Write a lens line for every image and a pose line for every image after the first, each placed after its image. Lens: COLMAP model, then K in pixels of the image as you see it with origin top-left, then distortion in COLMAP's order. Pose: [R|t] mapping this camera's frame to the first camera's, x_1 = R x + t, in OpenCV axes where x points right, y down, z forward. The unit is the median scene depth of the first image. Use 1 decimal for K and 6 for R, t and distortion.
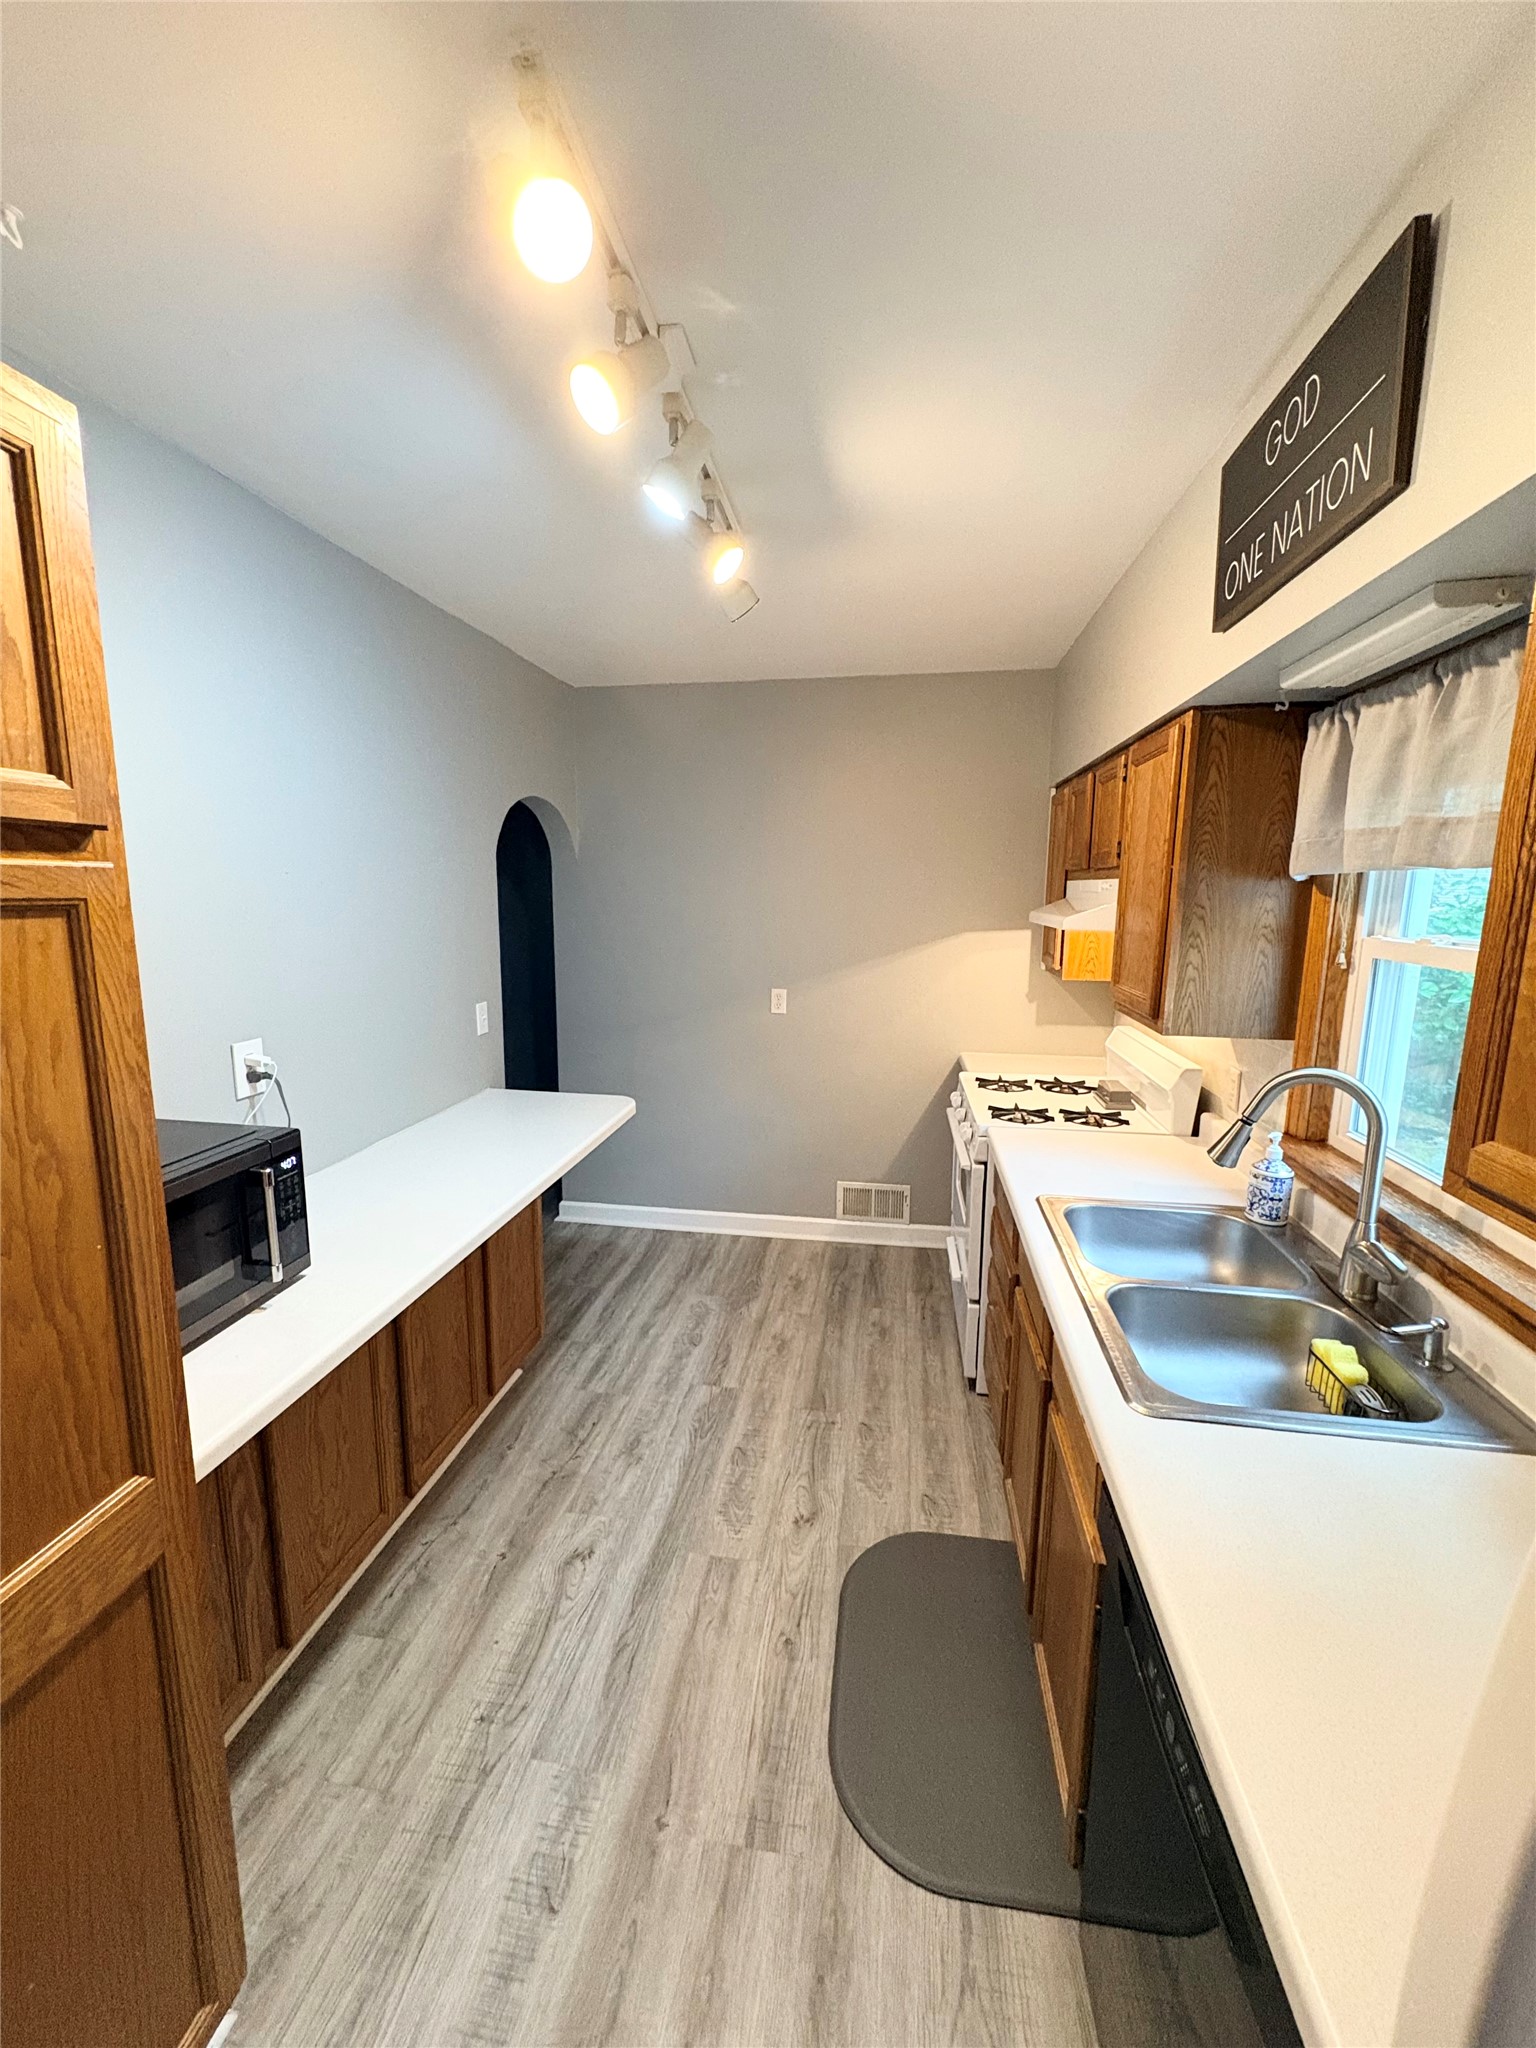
lens RADIAL K [[815.9, 0, 766.9], [0, 815.9, 1021.4], [0, 0, 1]] dist [0.001963, 0.000248]
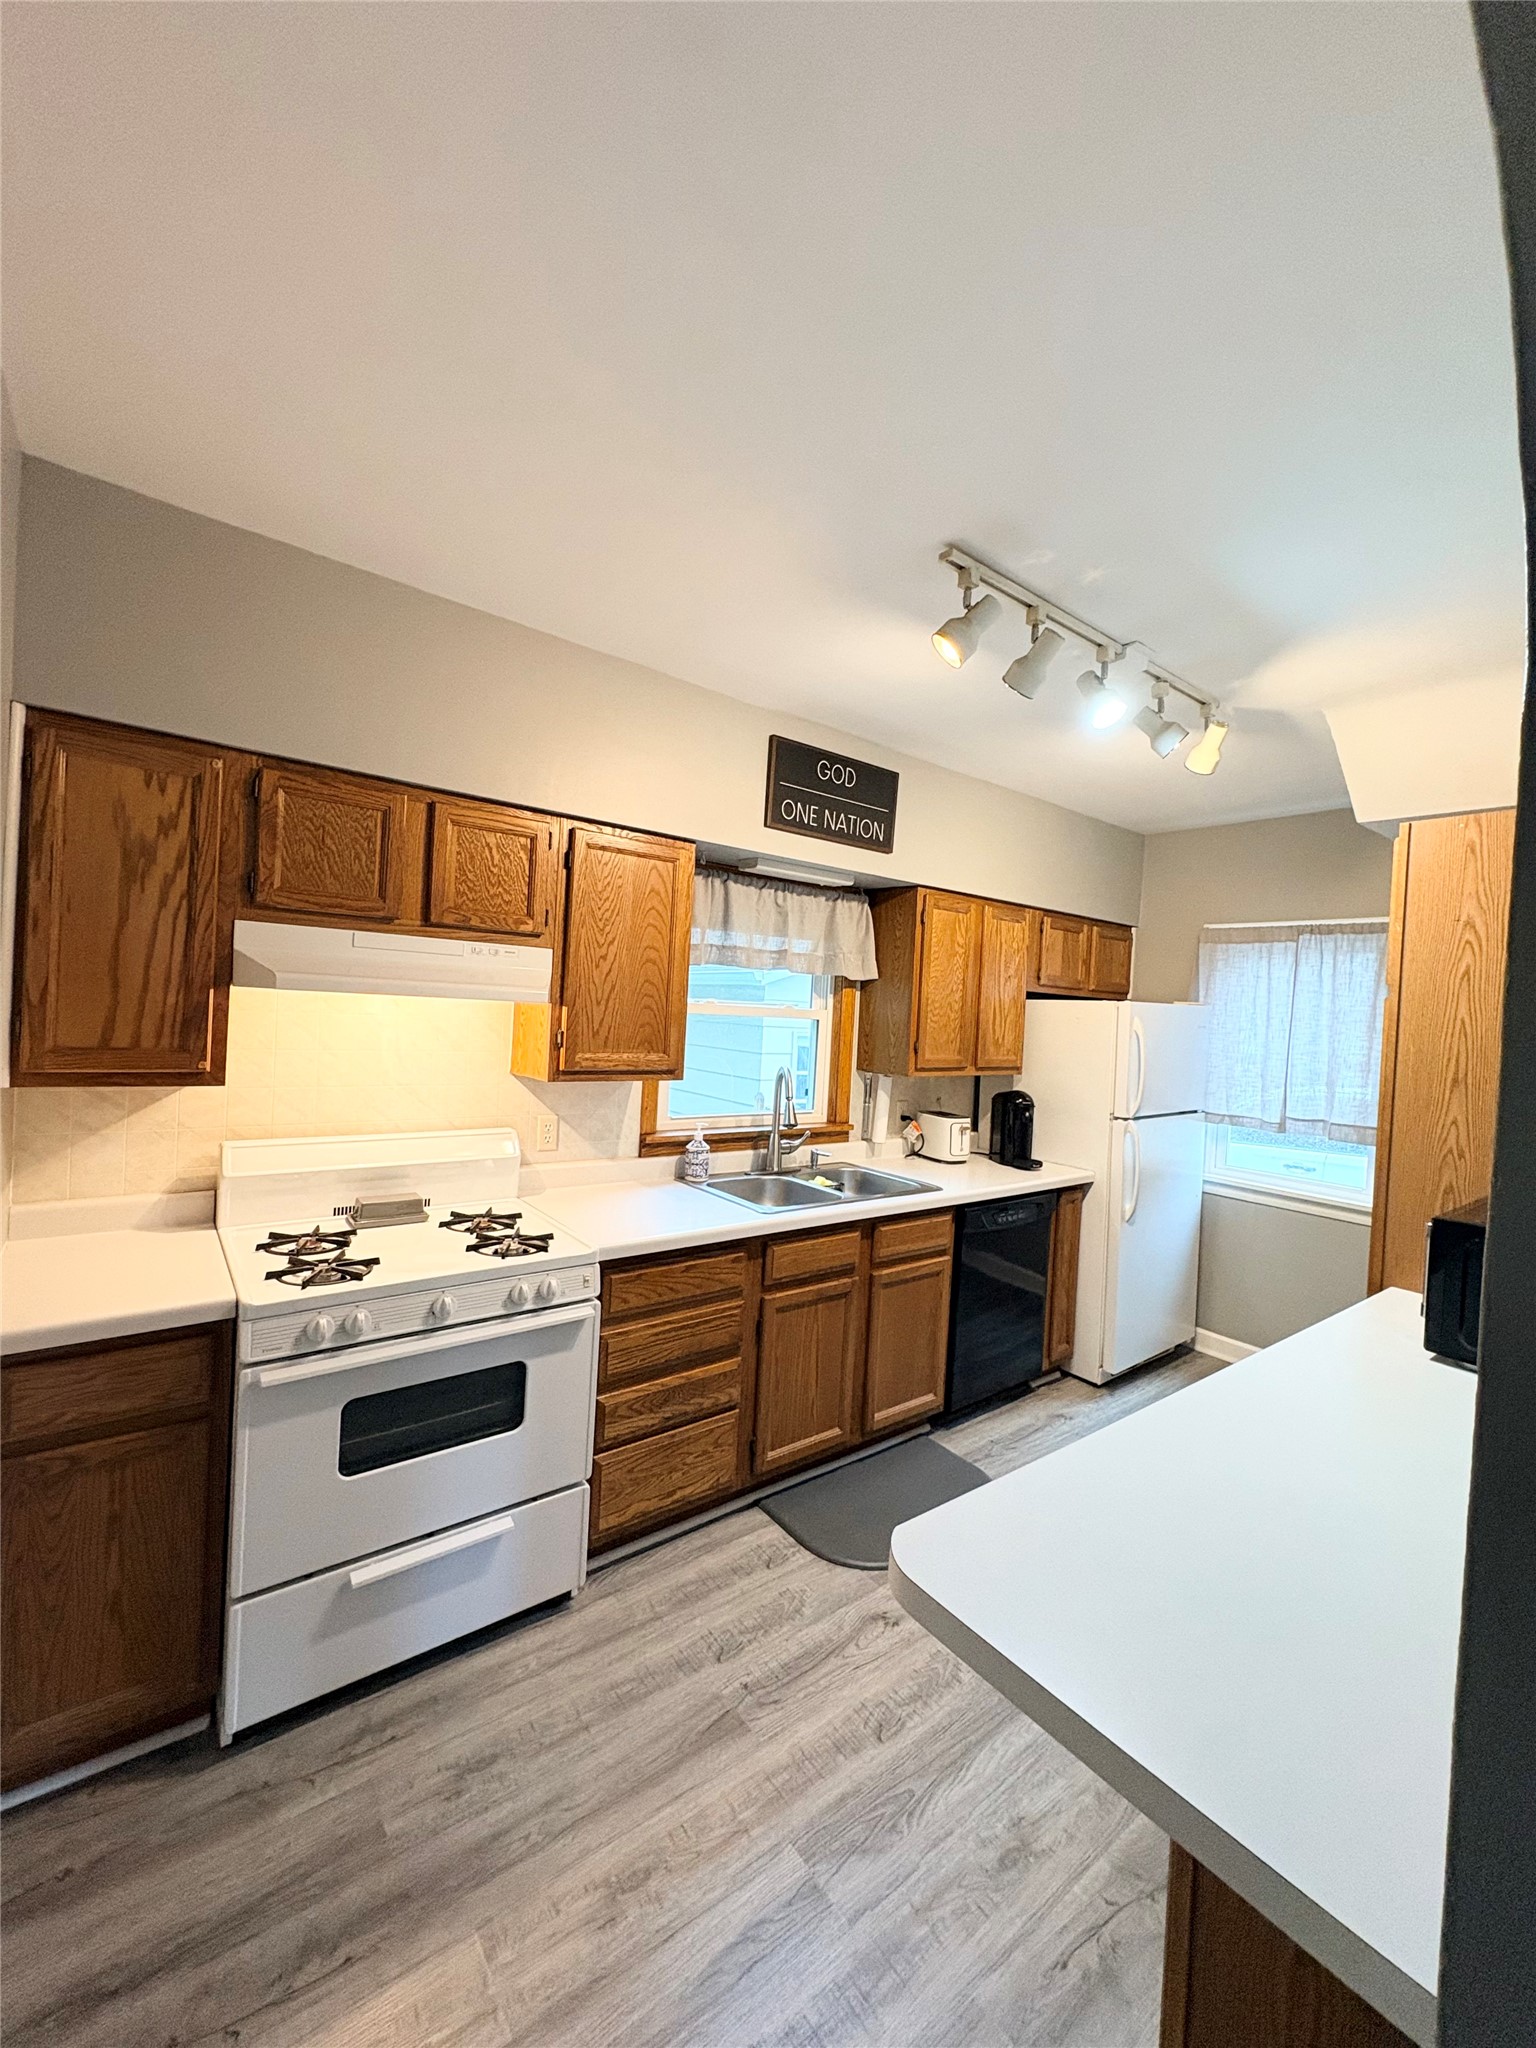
lens RADIAL K [[815.9, 0, 770.0], [0, 815.9, 1021.4], [0, 0, 1]] dist [0.001963, 0.000248]
pose [[-0.725809, -0.057552, 0.685485, -0.488901], [0.051703, 0.989111, 0.137787, -0.239154], [-0.685951, 0.135449, -0.714930, 1.734572]]
